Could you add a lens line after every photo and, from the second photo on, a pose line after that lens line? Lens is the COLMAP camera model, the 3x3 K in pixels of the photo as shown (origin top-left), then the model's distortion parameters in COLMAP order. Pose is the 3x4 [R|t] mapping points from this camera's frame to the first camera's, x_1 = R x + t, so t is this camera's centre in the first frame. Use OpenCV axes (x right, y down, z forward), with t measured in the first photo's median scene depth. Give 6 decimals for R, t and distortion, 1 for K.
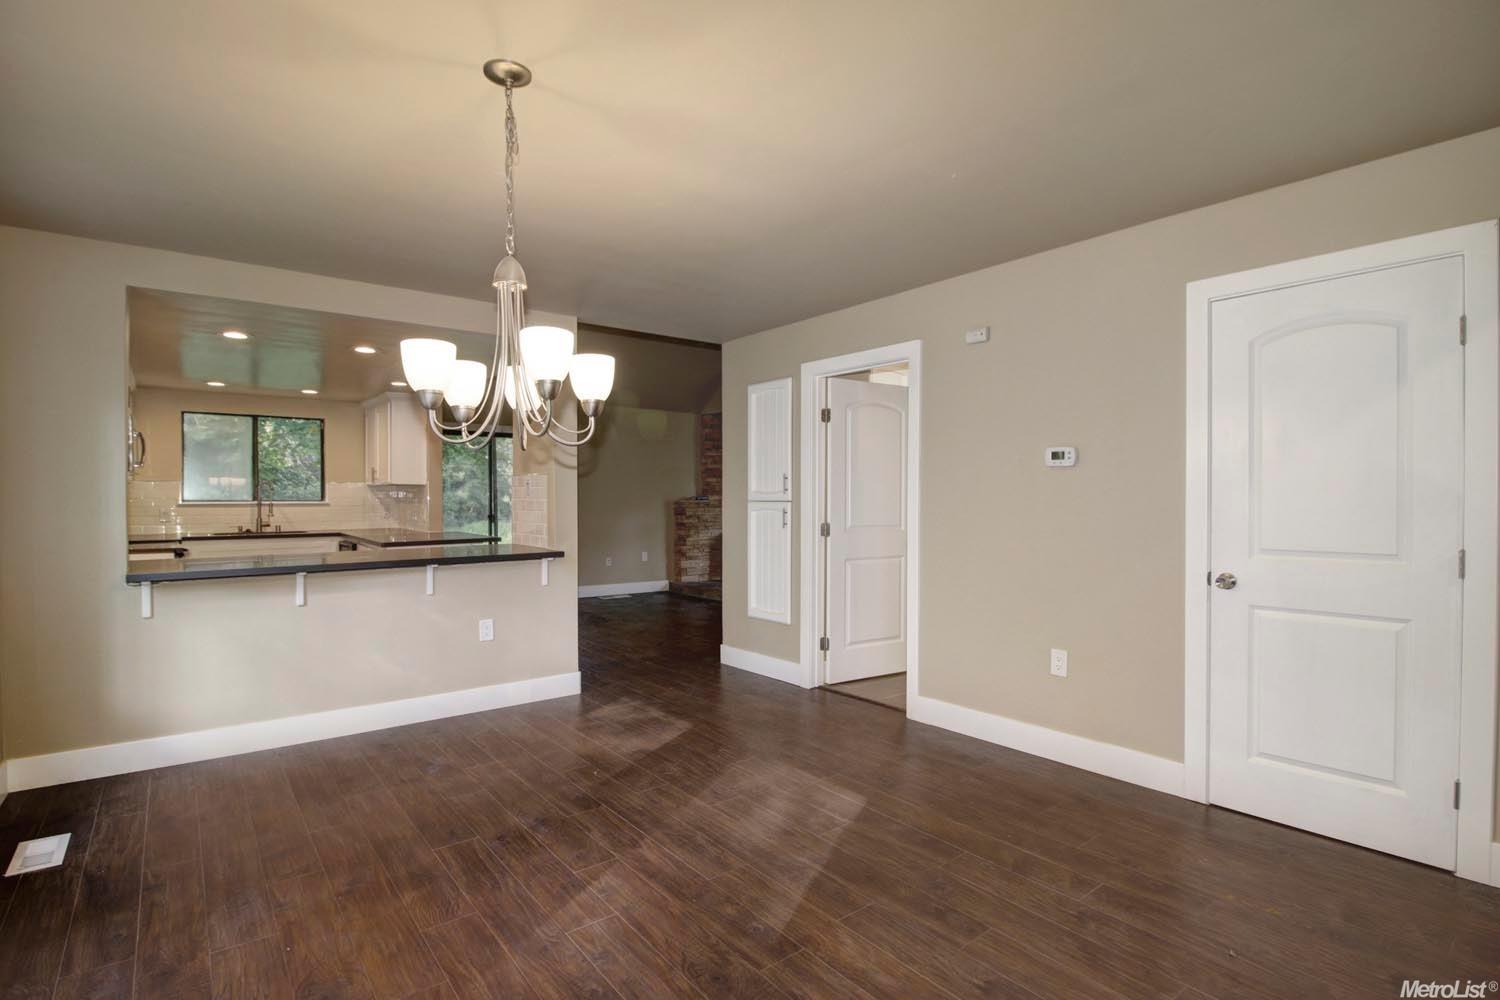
lens RADIAL K [[740.7, 0, 749.8], [0, 740.7, 509.8], [0, 0, 1]] dist [-0.015291, -0.005346]
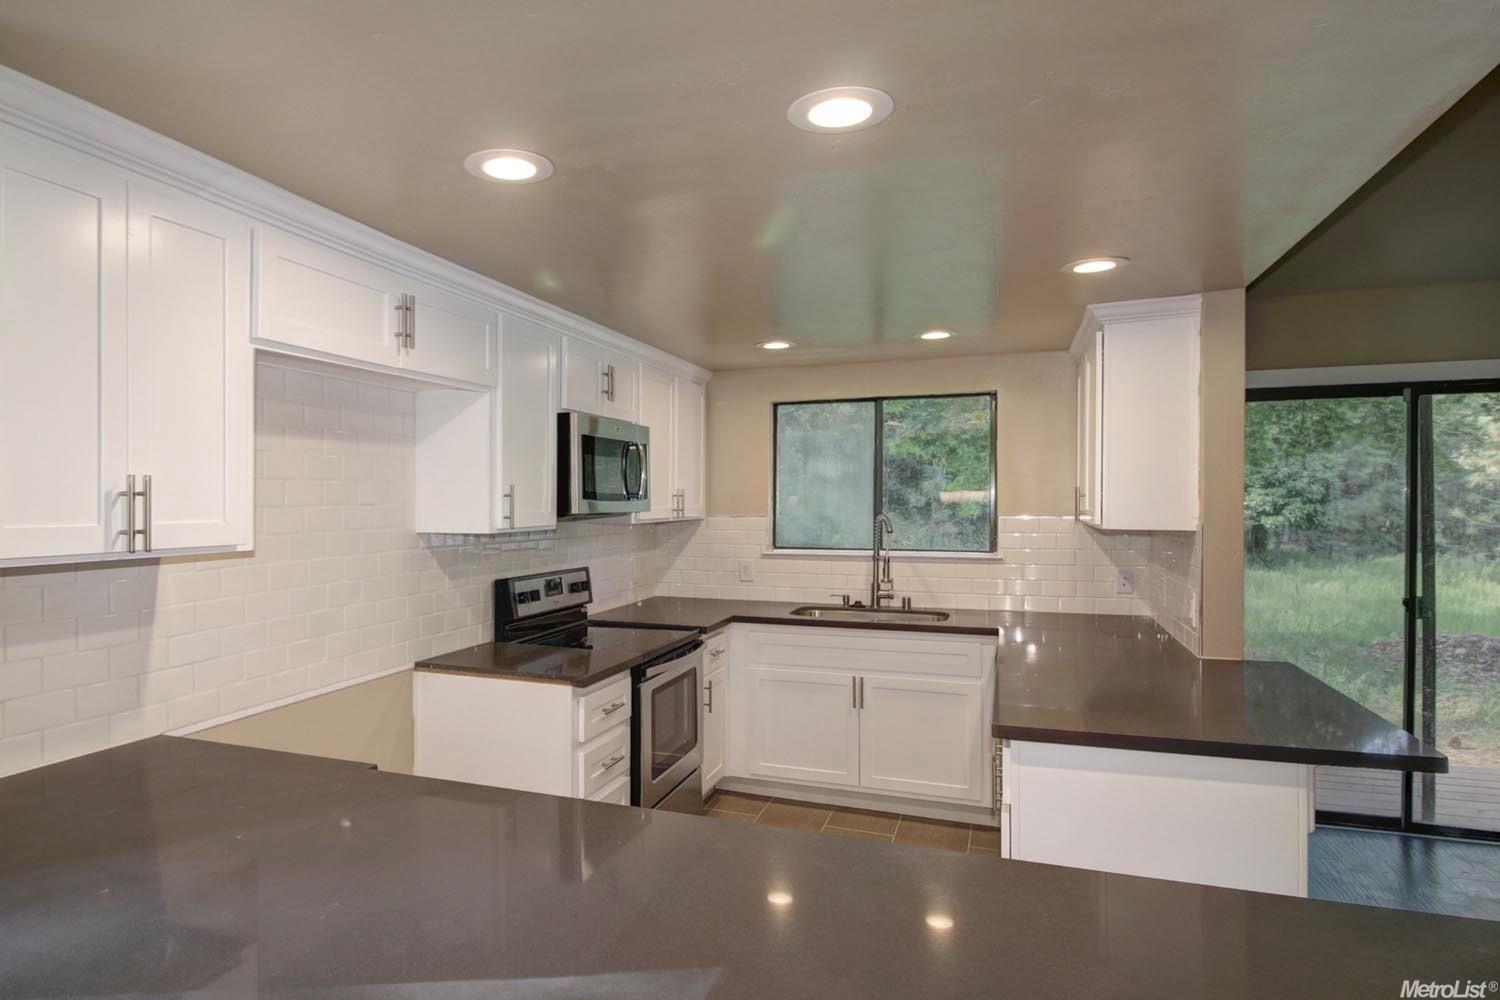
lens RADIAL K [[855.4, 0, 586.7], [0, 855.4, 507.5], [0, 0, 1]] dist [-0.021883, -0.013487]
pose [[0.425759, 0.000026, -0.904837, -0.173578], [-0.009854, 0.999941, -0.004608, -0.037846], [0.904783, 0.010879, 0.425734, 0.506316]]
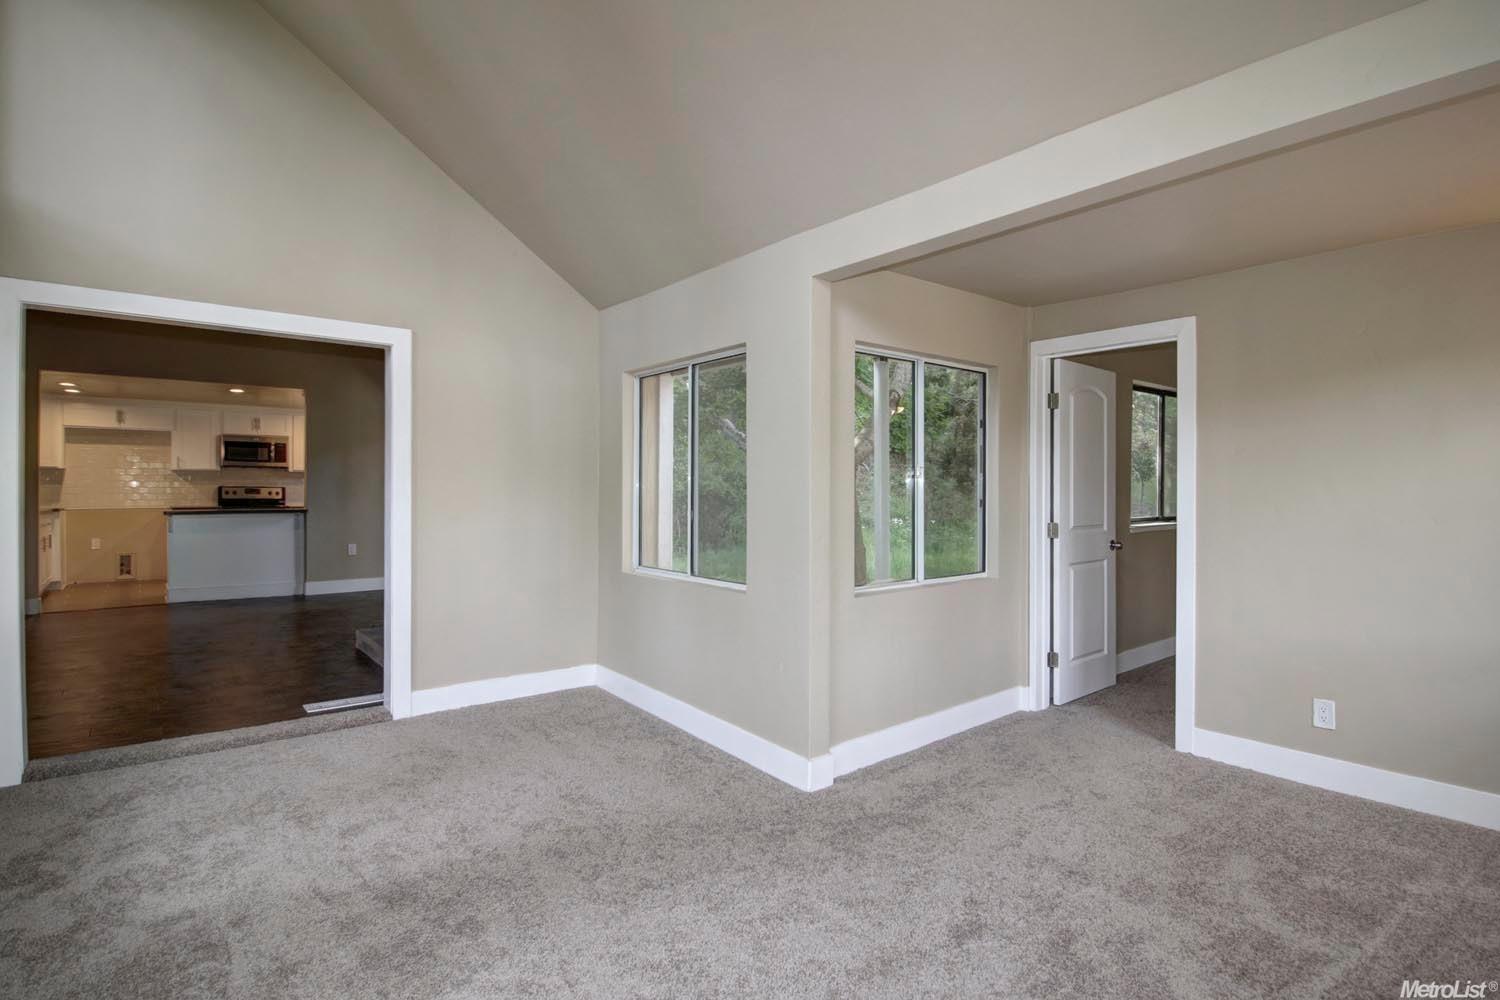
lens RADIAL K [[740.7, 0, 749.7], [0, 740.7, 490.3], [0, 0, 1]] dist [-0.015291, -0.005346]
pose [[0.015931, -0.003015, -0.999869, 0.709485], [-0.019929, 0.999796, -0.003332, -0.007933], [0.999674, 0.019979, 0.015867, 1.594529]]
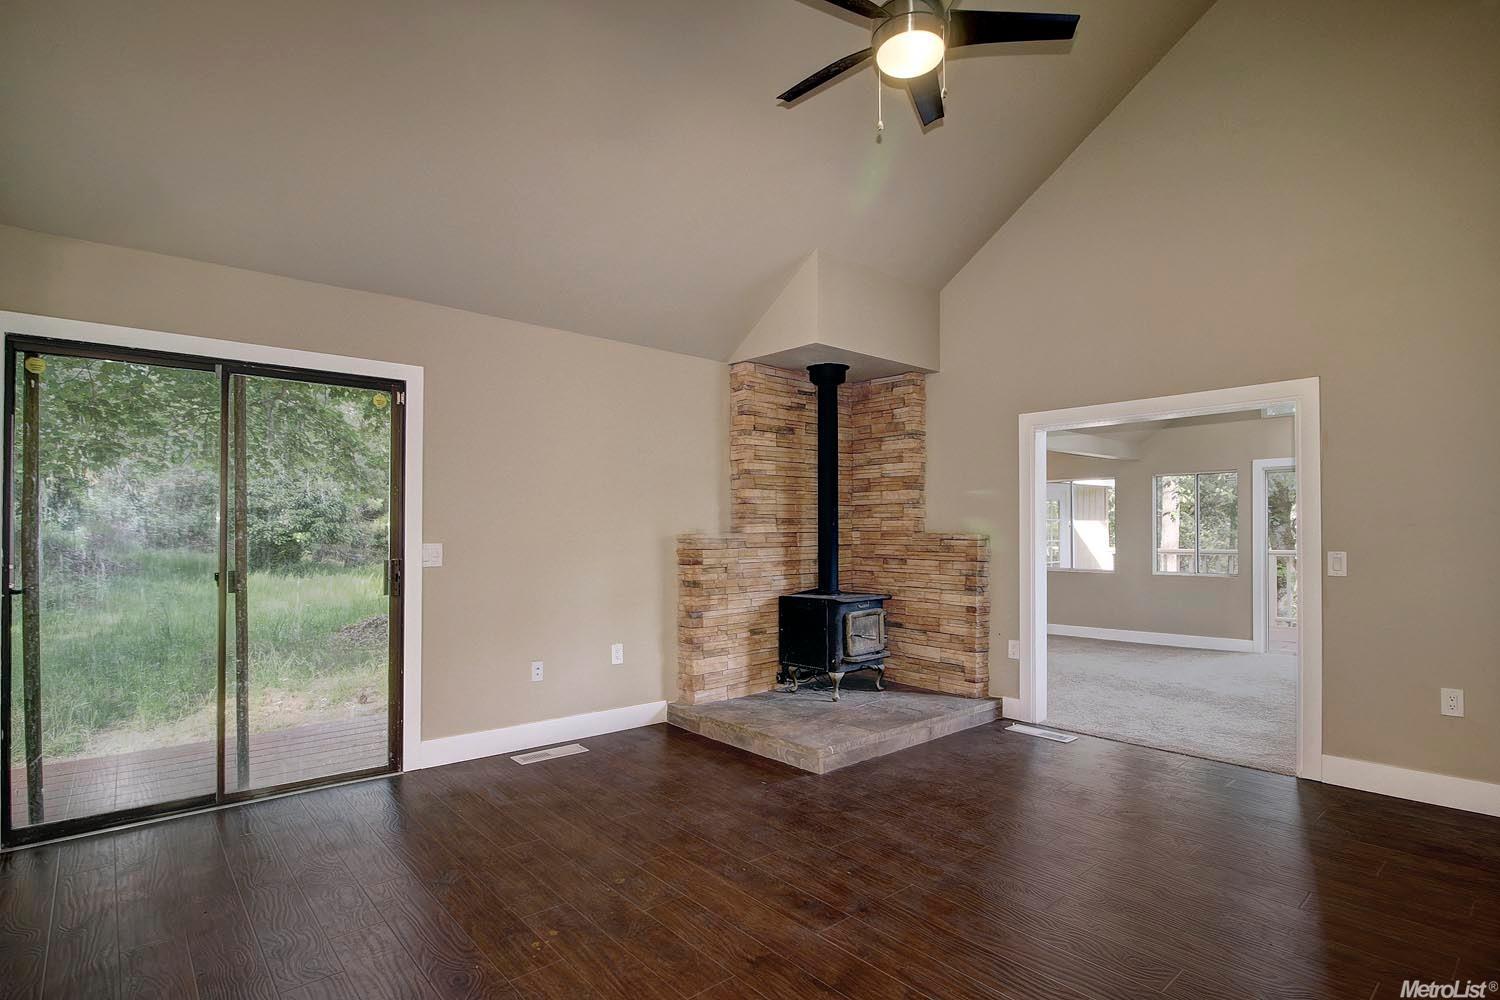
lens RADIAL K [[740.7, 0, 746.9], [0, 740.7, 517.1], [0, 0, 1]] dist [-0.015291, -0.005346]
pose [[0.998669, 0.000837, 0.051571, -0.110973], [0.000905, 0.999430, -0.033736, -0.010397], [-0.051570, 0.033738, 0.998099, 0.692388]]
